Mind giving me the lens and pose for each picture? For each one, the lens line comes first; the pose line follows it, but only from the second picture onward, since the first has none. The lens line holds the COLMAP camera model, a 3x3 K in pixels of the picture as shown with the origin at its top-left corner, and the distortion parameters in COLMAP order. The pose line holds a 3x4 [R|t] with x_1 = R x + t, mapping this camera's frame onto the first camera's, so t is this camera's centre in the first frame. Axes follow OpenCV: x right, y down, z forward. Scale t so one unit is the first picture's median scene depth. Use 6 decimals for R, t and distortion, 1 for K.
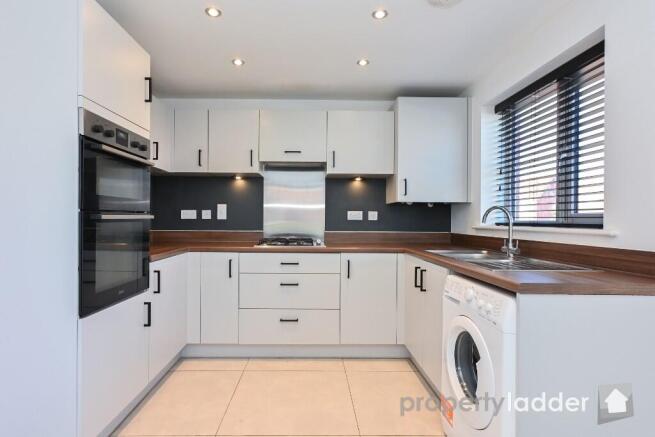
lens RADIAL K [[332.1, 0, 325.6], [0, 332.1, 219.6], [0, 0, 1]] dist [0.003893, 0.001207]
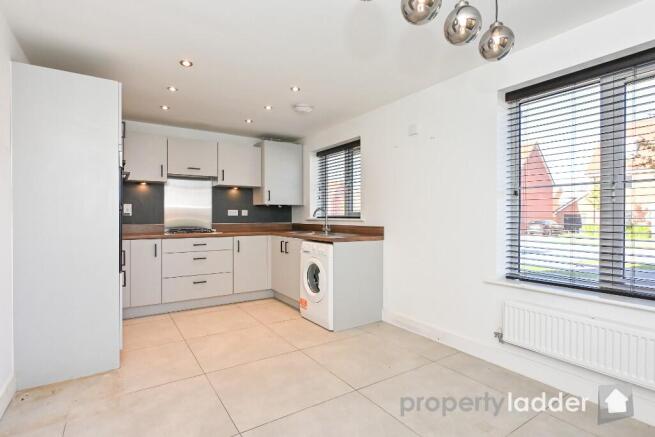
lens RADIAL K [[332.1, 0, 325.6], [0, 332.1, 219.6], [0, 0, 1]] dist [0.003893, 0.001207]
pose [[0.848142, -0.011398, 0.529646, -0.418637], [0.005545, 0.999905, 0.012638, 0.002170], [-0.529740, -0.007782, 0.848124, -0.577572]]
